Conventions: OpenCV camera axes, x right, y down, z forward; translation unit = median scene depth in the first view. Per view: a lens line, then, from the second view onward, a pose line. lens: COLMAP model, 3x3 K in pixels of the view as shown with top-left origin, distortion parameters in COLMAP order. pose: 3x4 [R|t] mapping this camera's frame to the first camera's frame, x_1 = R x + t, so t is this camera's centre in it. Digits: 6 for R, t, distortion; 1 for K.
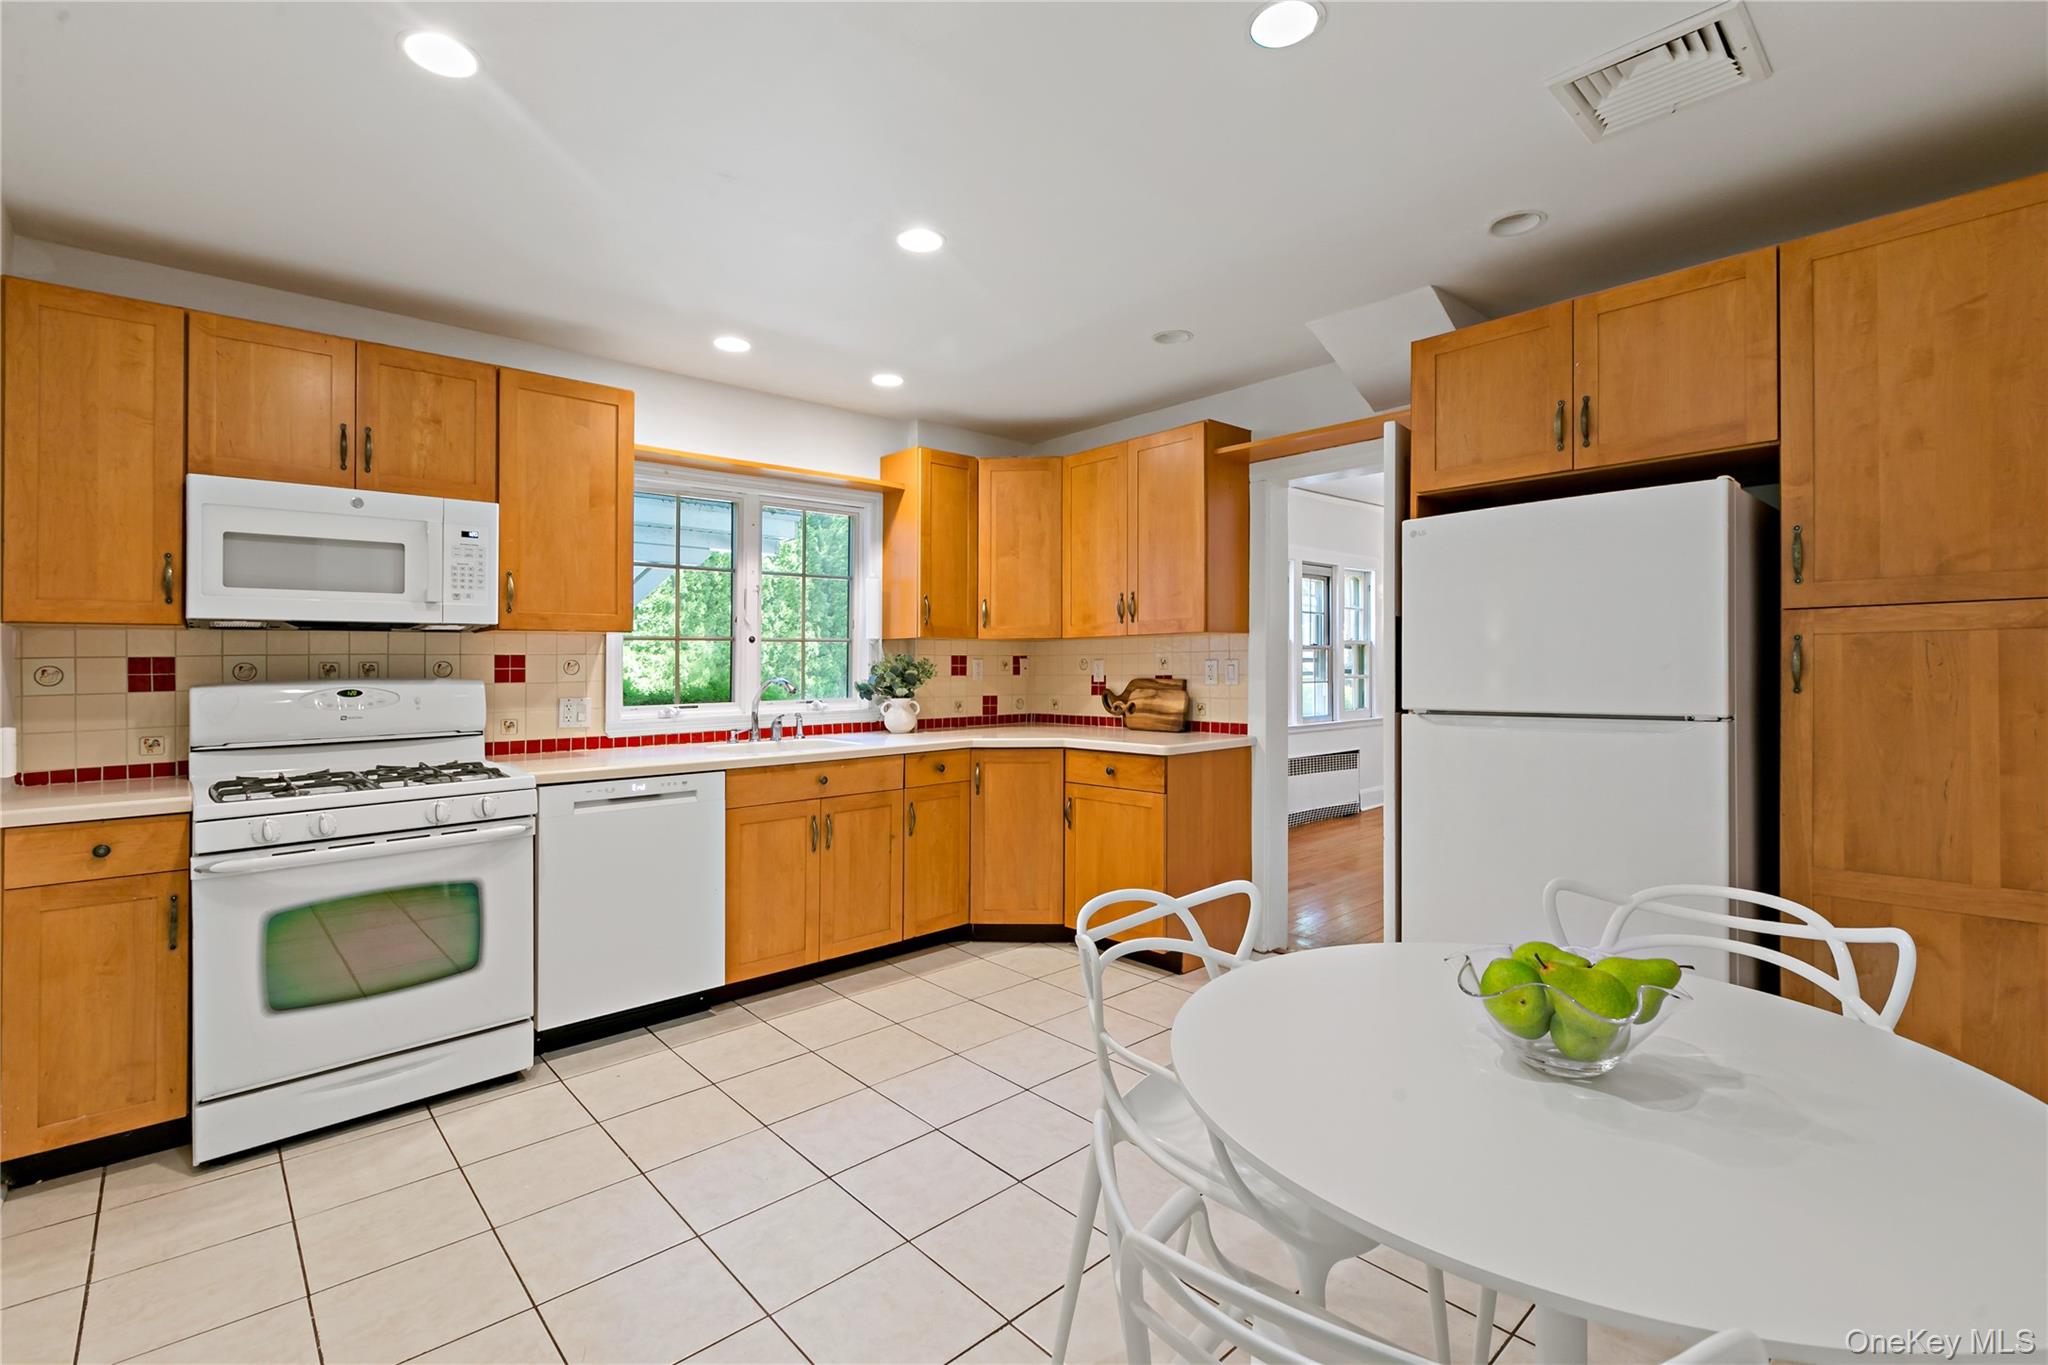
lens RADIAL K [[918.8, 0, 1034.2], [0, 918.8, 653.6], [0, 0, 1]] dist [-0.001479, 0.000039]
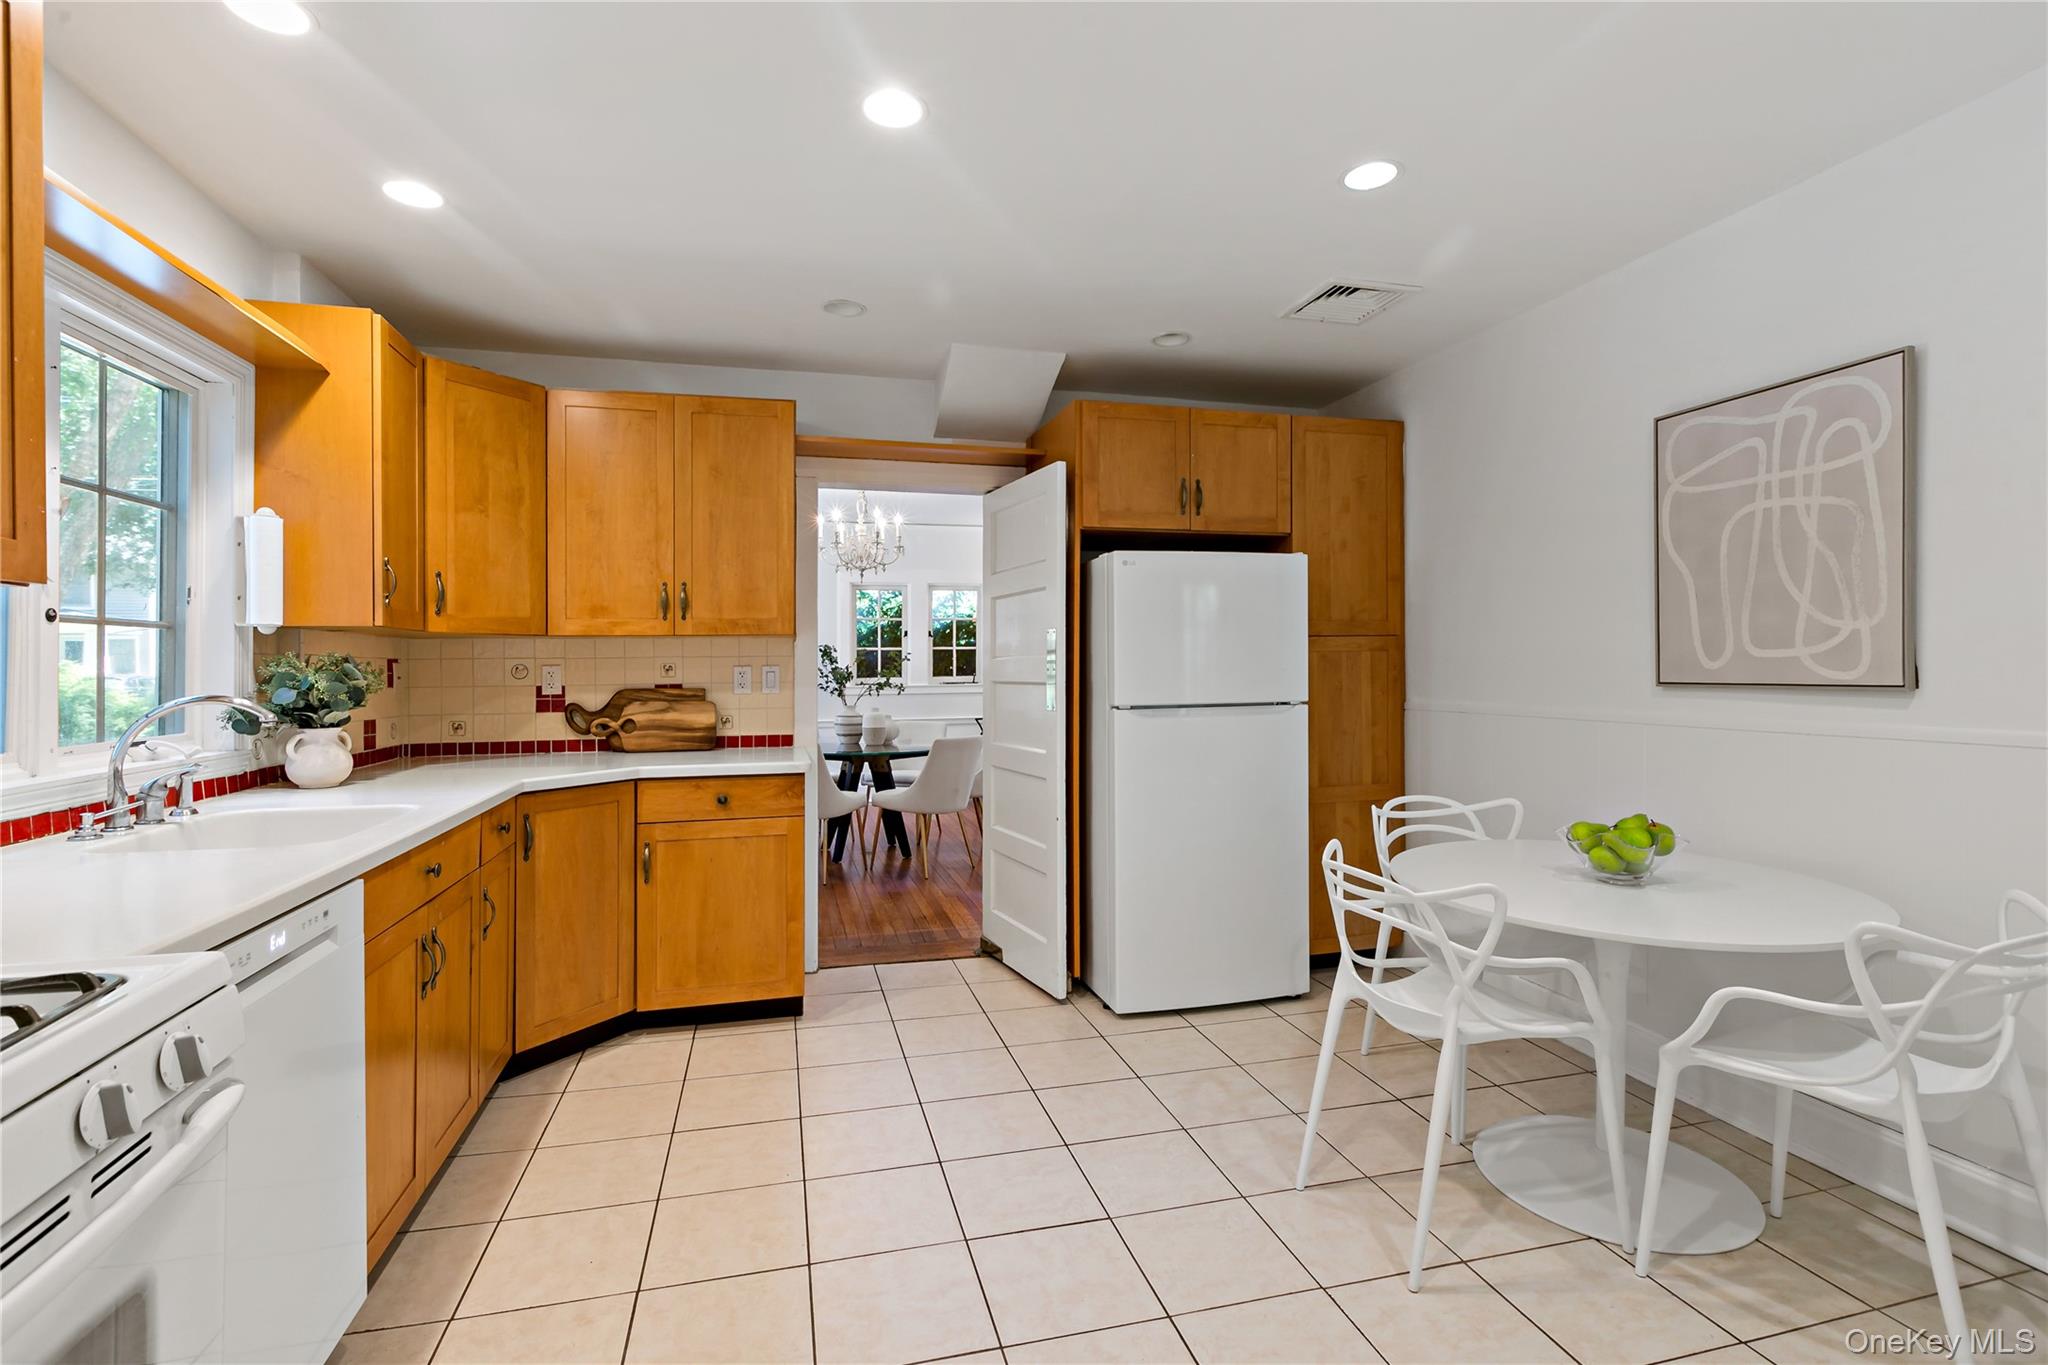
lens RADIAL K [[927.7, 0, 1018.5], [0, 927.7, 673.5], [0, 0, 1]] dist [-0.000727, 0.000215]
pose [[0.473270, -0.000854, 0.880917, -0.449147], [-0.007504, 0.999959, 0.005001, 0.007255], [-0.880885, -0.008977, 0.473245, 0.321314]]
